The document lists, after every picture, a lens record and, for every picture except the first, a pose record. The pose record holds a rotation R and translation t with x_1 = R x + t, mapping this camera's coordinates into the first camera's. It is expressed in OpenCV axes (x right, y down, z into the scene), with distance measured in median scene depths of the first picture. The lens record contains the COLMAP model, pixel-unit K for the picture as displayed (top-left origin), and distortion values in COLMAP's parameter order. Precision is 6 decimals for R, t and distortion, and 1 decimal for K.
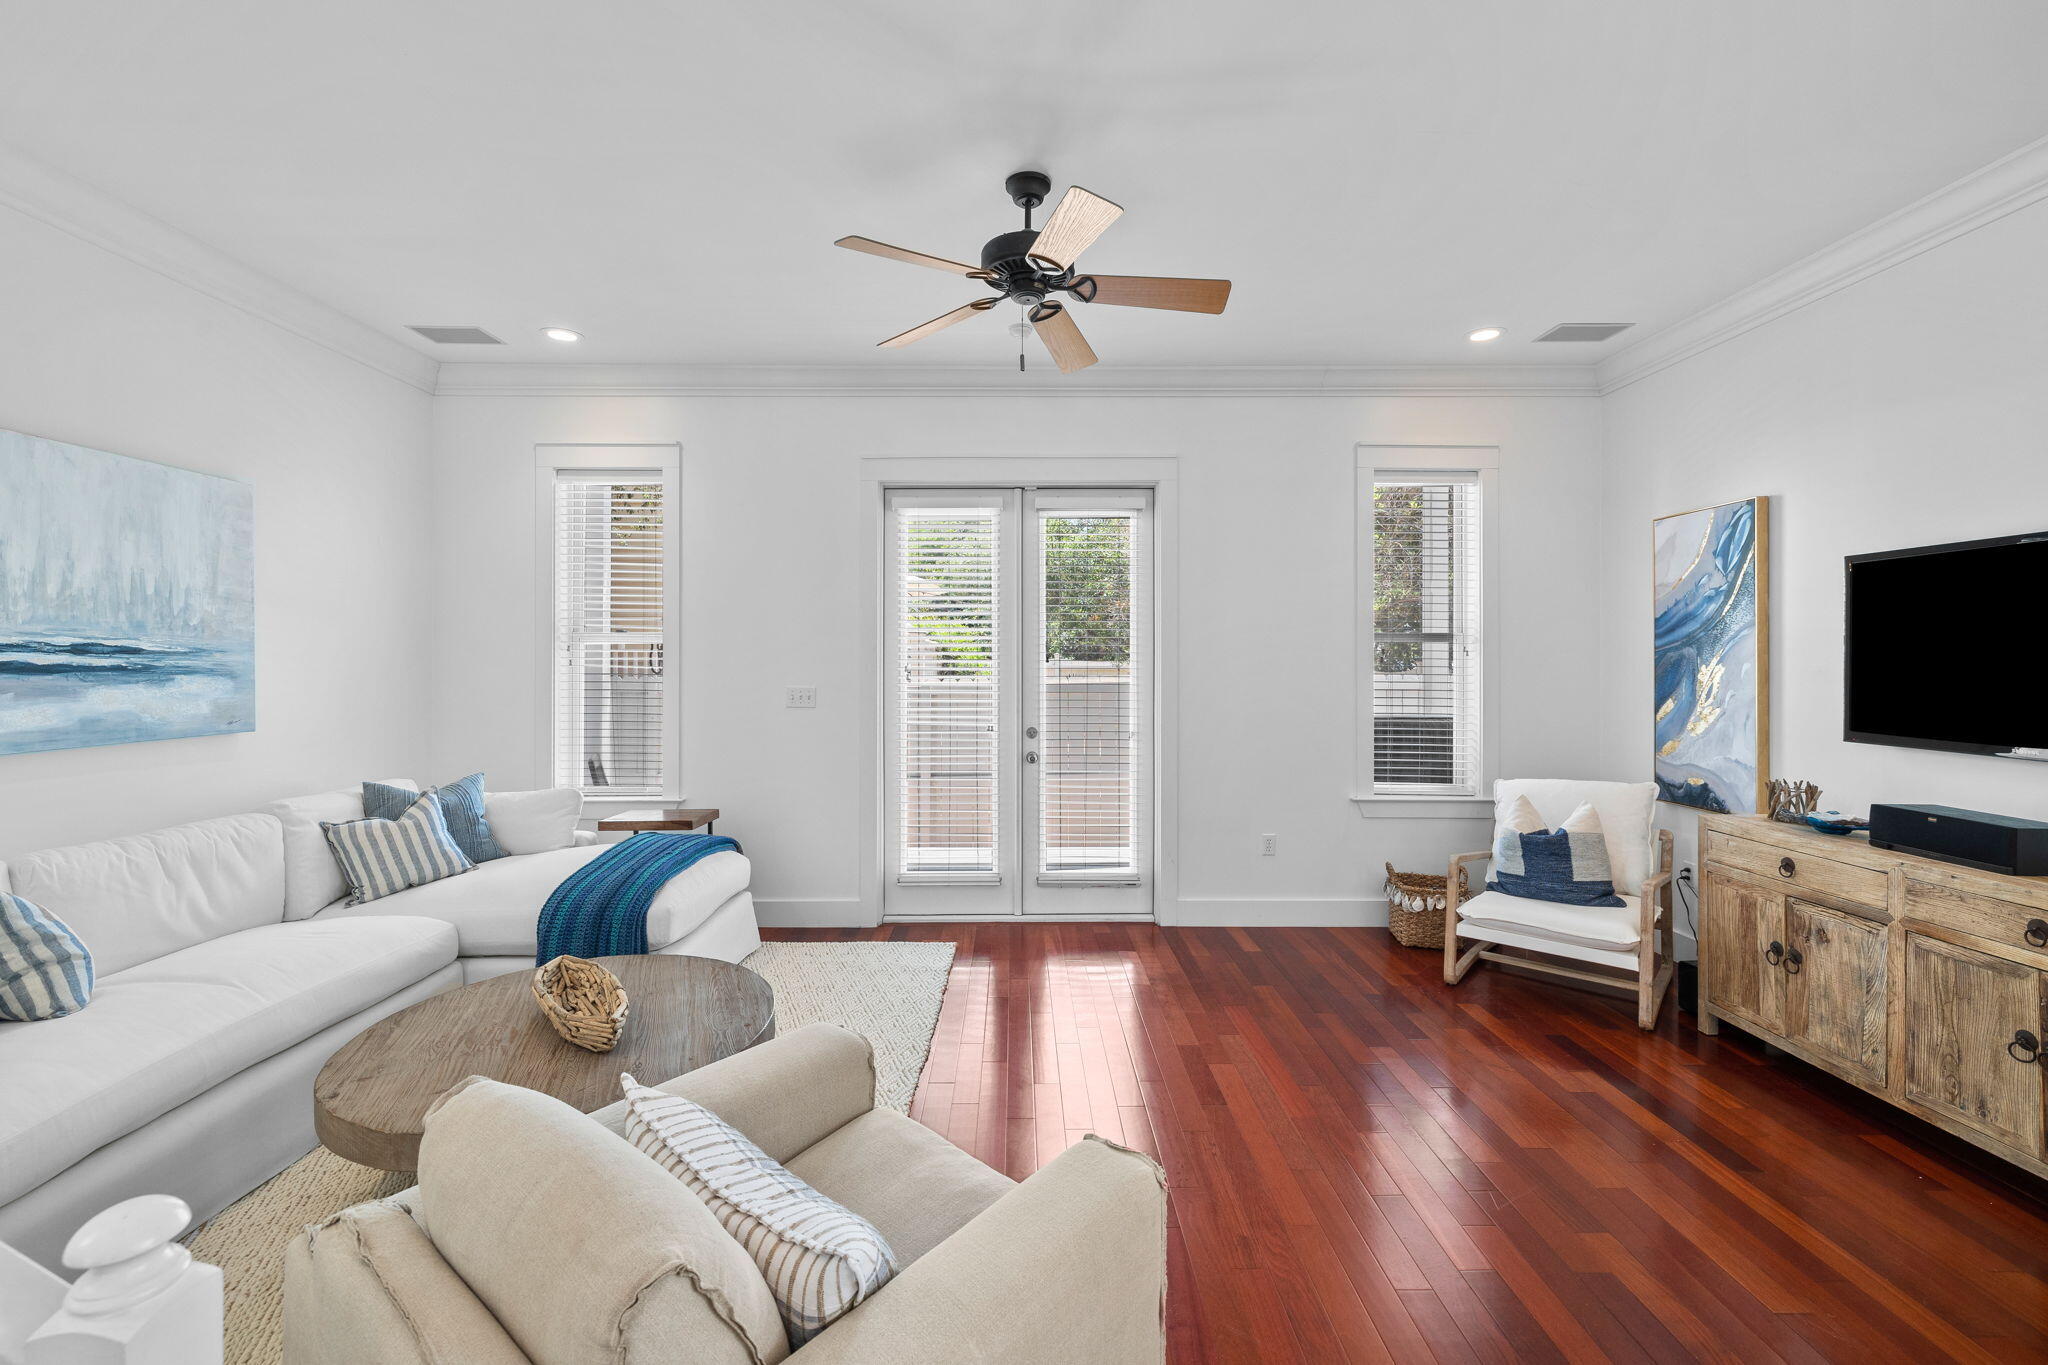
lens RADIAL K [[864.9, 0, 1024.1], [0, 864.9, 658.9], [0, 0, 1]] dist [0.002265, -0.000039]
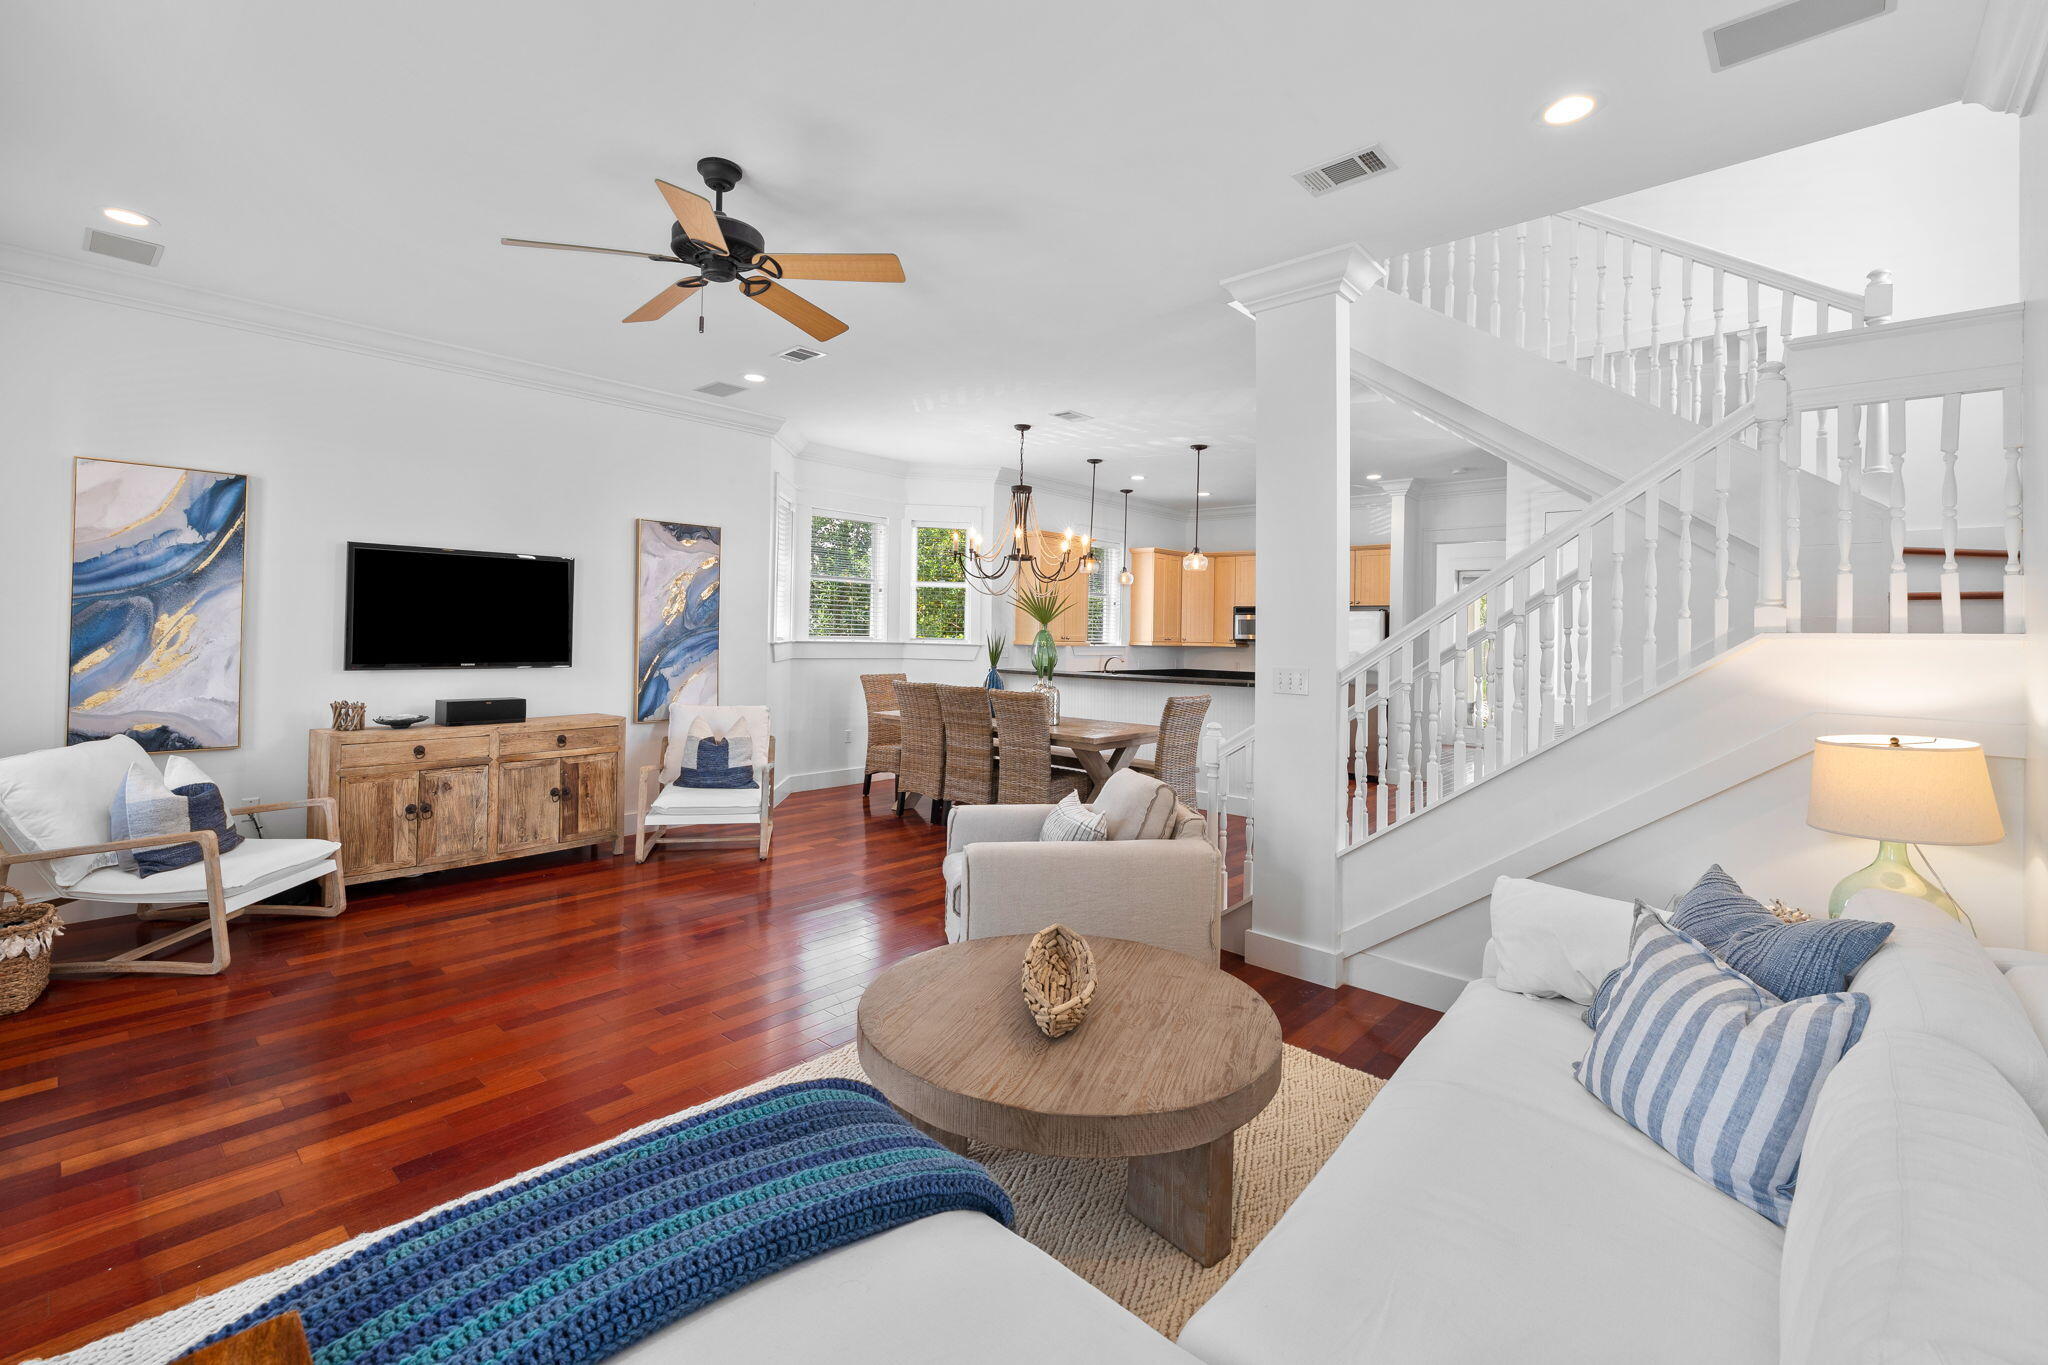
lens RADIAL K [[864.9, 0, 1008.5], [0, 864.9, 640.8], [0, 0, 1]] dist [0.002265, -0.000039]
pose [[-0.730946, -0.021654, 0.682092, -0.763650], [-0.021236, 0.999734, 0.008982, 0.008561], [-0.682105, -0.007920, -0.731211, 1.190453]]
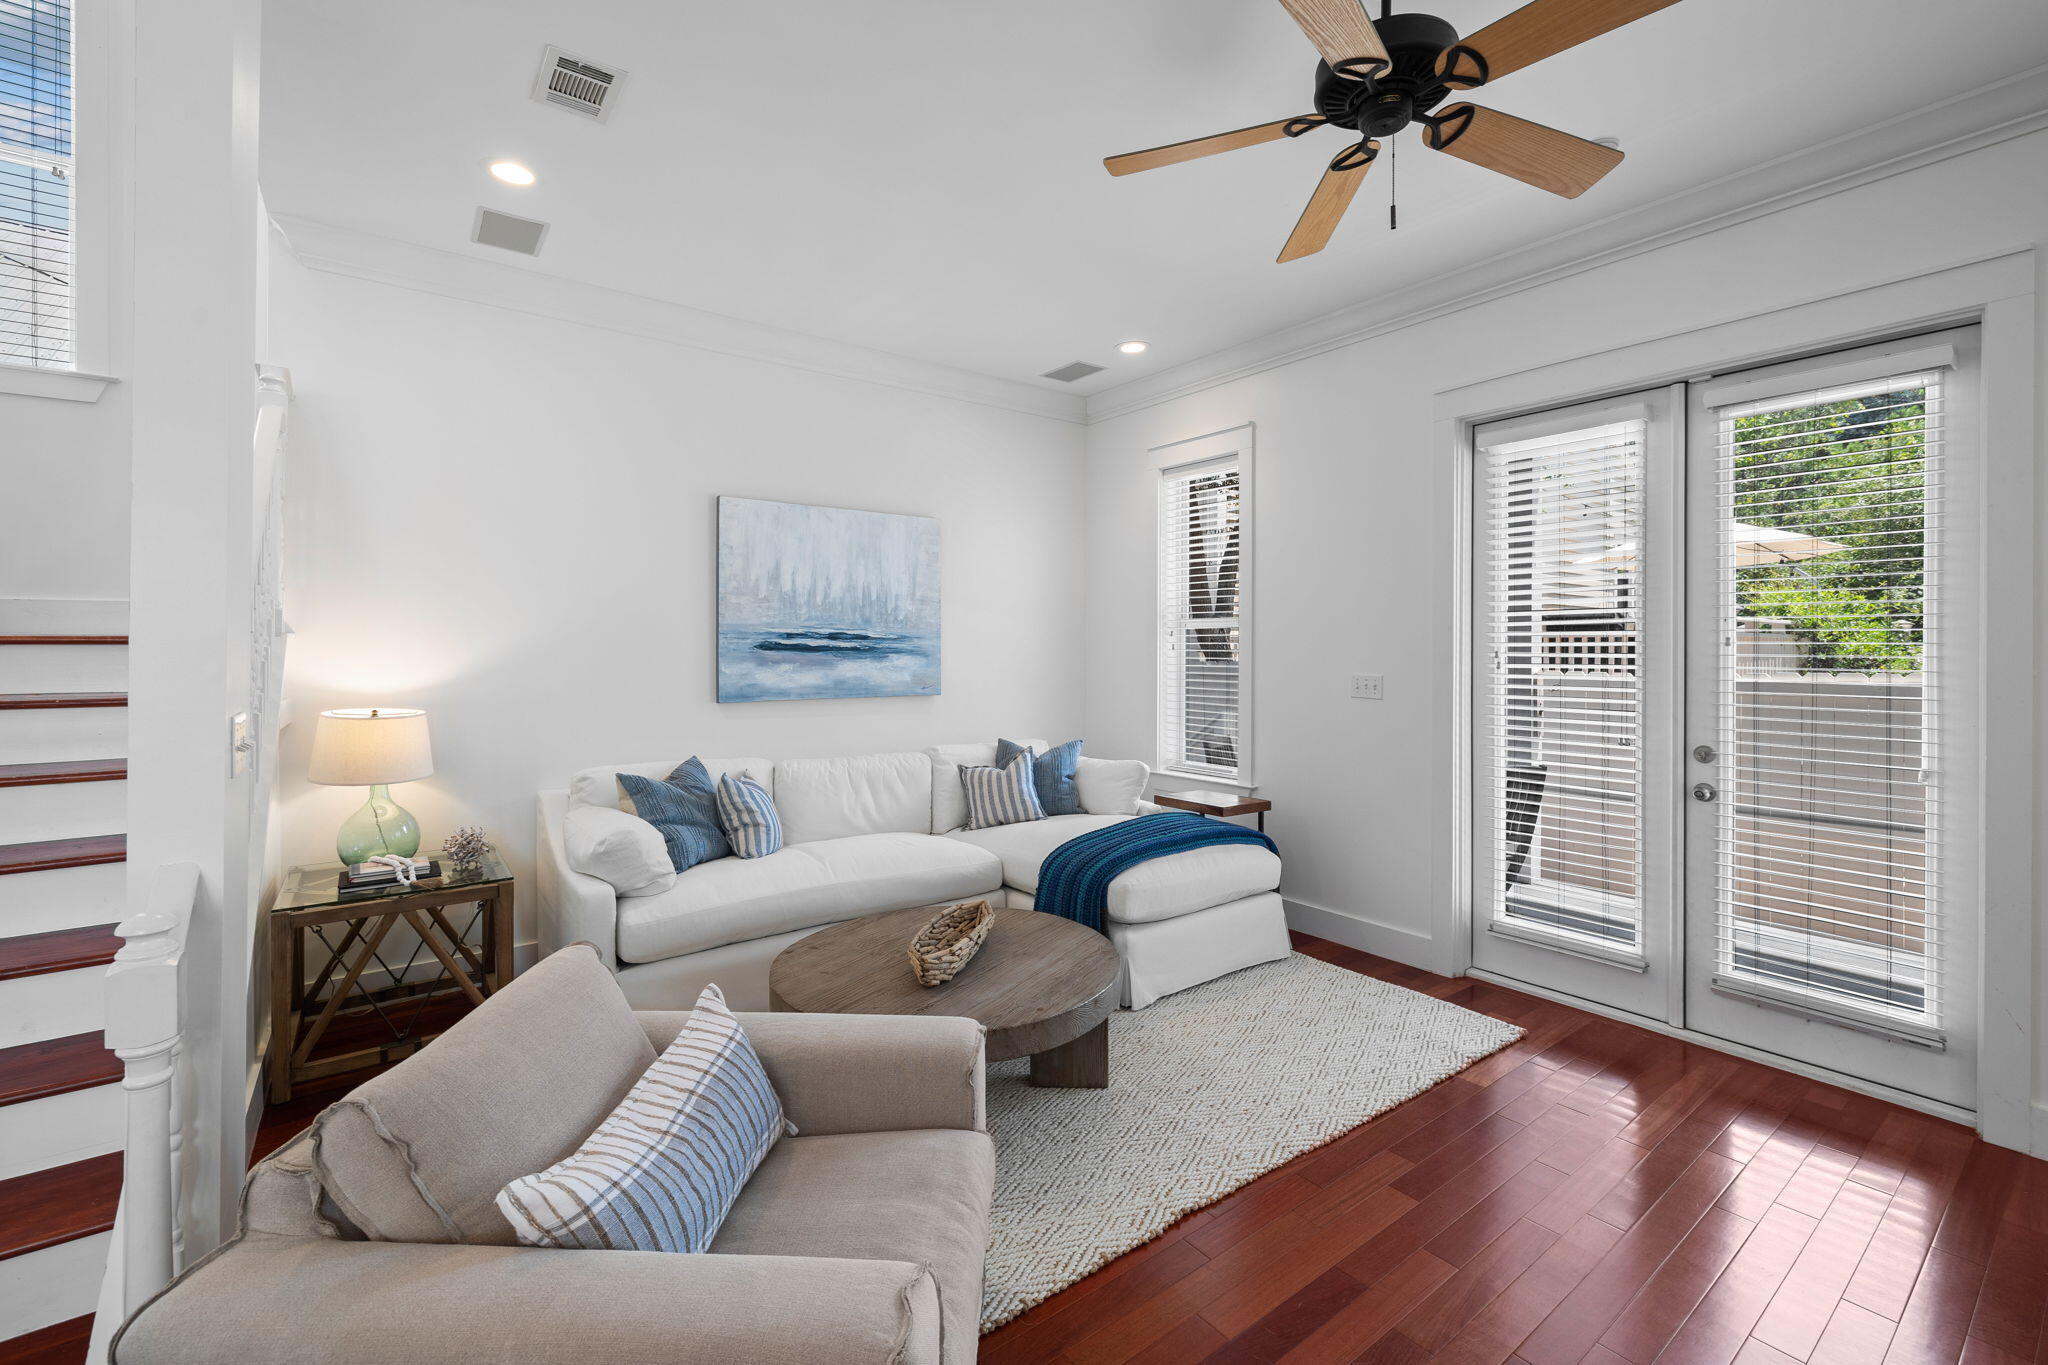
lens RADIAL K [[864.9, 0, 1023.3], [0, 864.9, 653.5], [0, 0, 1]] dist [0.002265, -0.000039]
pose [[0.595544, 0.006041, -0.803300, 0.311893], [-0.001147, 0.999977, 0.006670, 0.007194], [0.803322, -0.003051, 0.595537, 0.271678]]
